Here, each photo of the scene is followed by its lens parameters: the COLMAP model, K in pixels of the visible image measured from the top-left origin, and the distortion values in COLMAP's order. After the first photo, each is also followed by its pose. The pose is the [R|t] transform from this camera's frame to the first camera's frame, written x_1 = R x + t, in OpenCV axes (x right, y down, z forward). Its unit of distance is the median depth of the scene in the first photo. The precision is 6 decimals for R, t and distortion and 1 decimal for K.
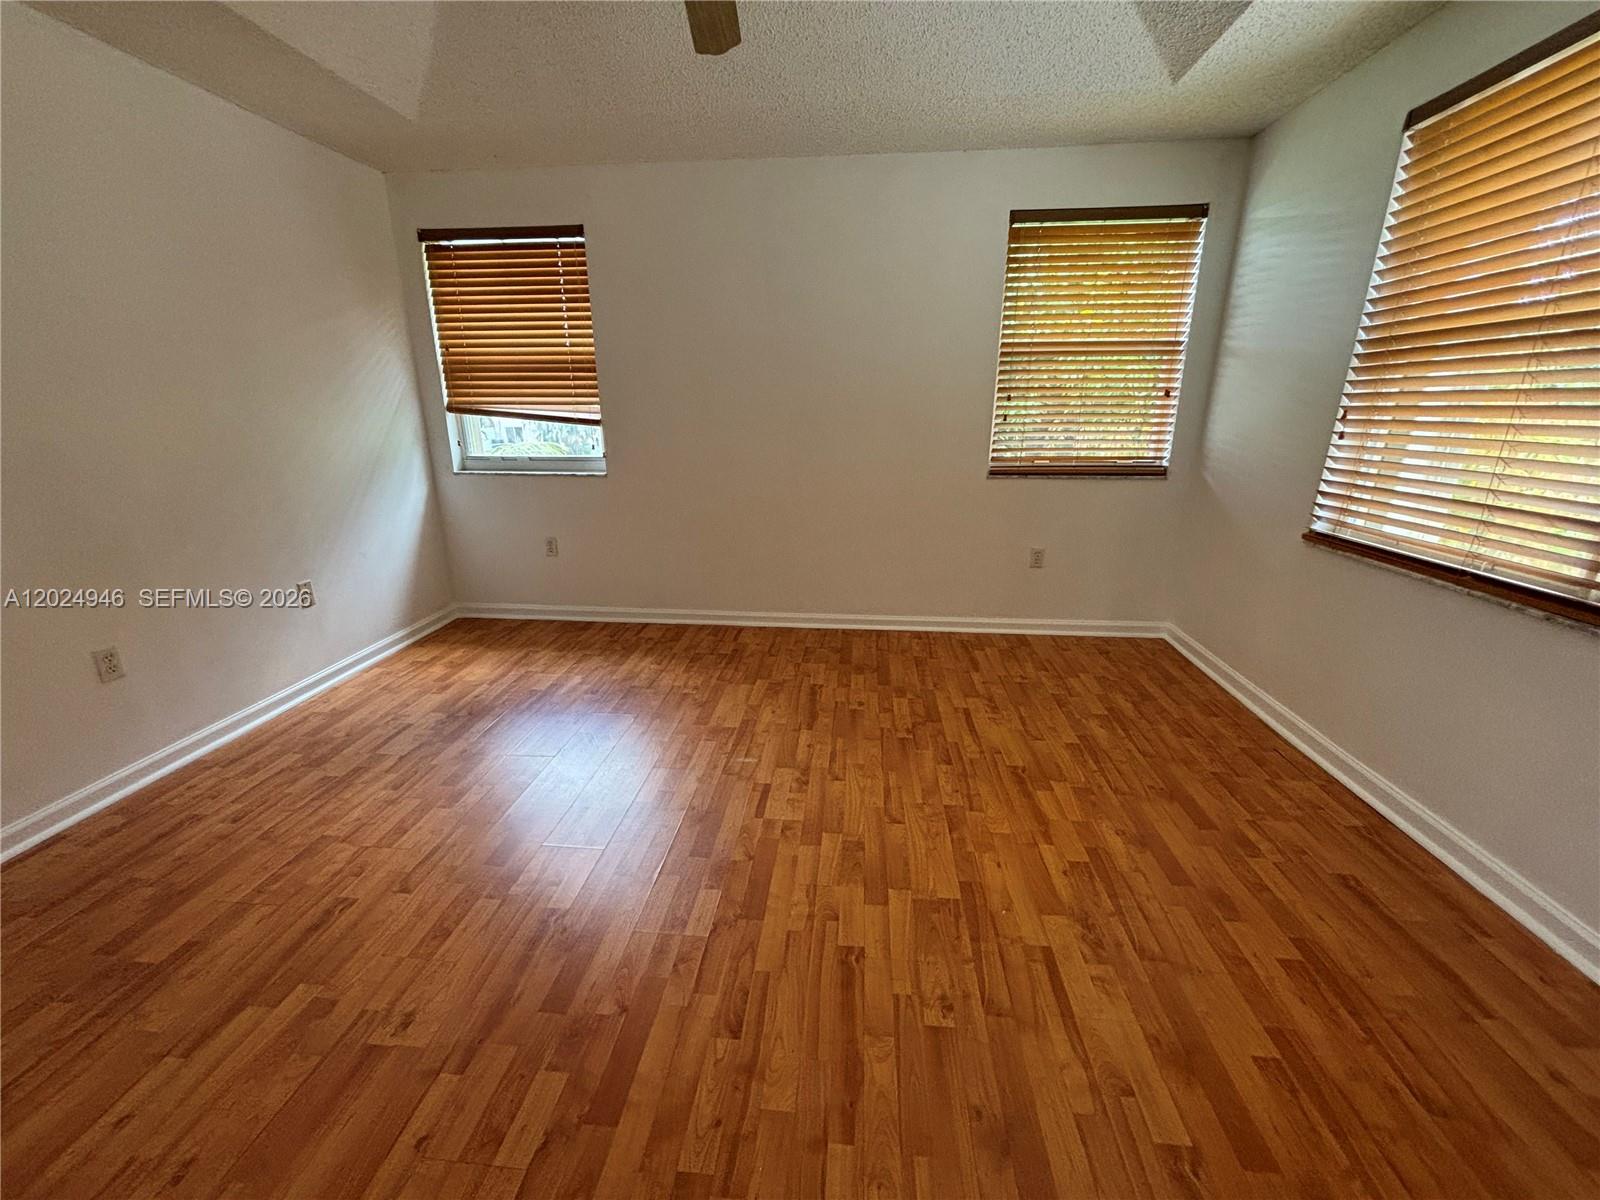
lens RADIAL K [[642.1, 0, 798.9], [0, 642.1, 597.7], [0, 0, 1]] dist [0.001208, 0.000457]
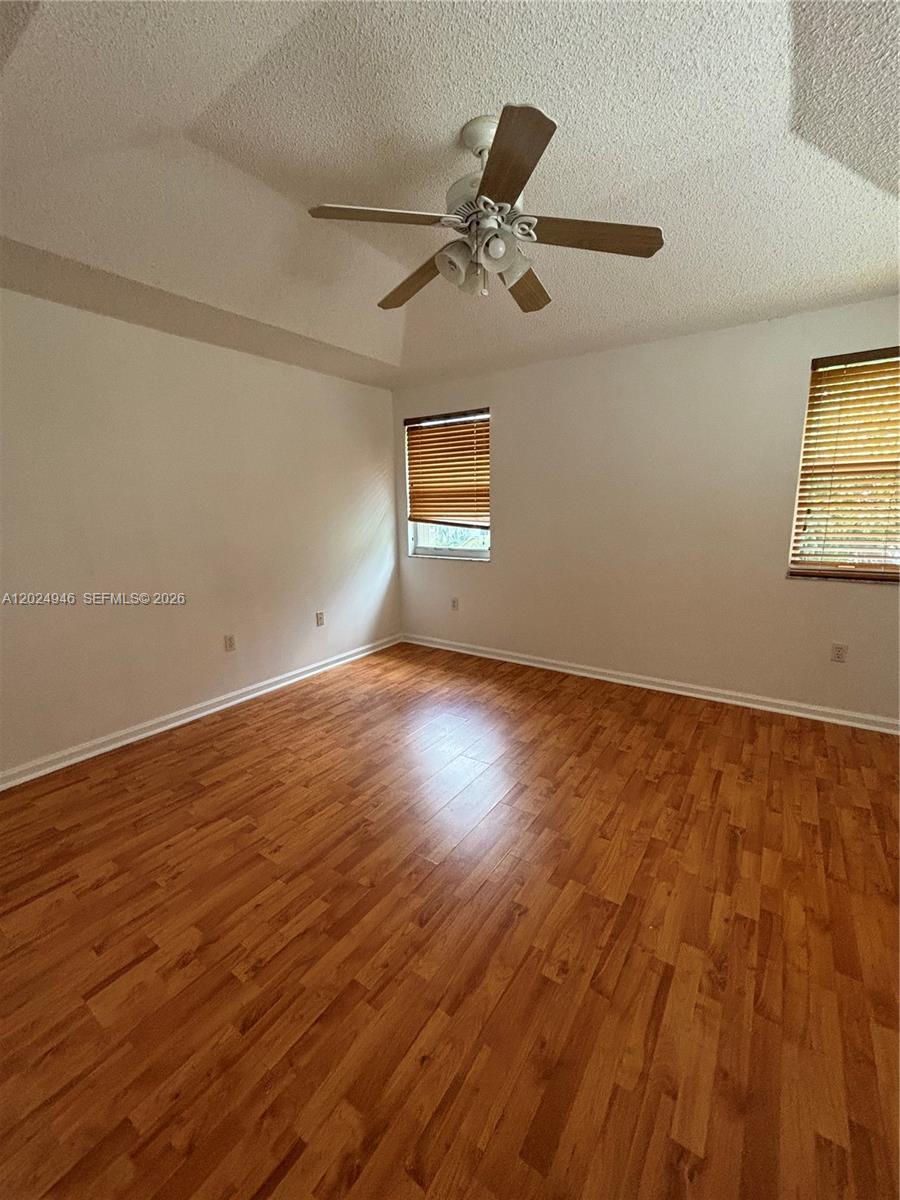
lens RADIAL K [[481.6, 0, 453.8], [0, 481.6, 598.2], [0, 0, 1]] dist [0.001208, 0.000457]
pose [[0.878242, 0.079990, -0.471480, 0.226140], [-0.126394, 0.989679, -0.067531, -0.020640], [0.461212, 0.118900, 0.879287, -0.047487]]
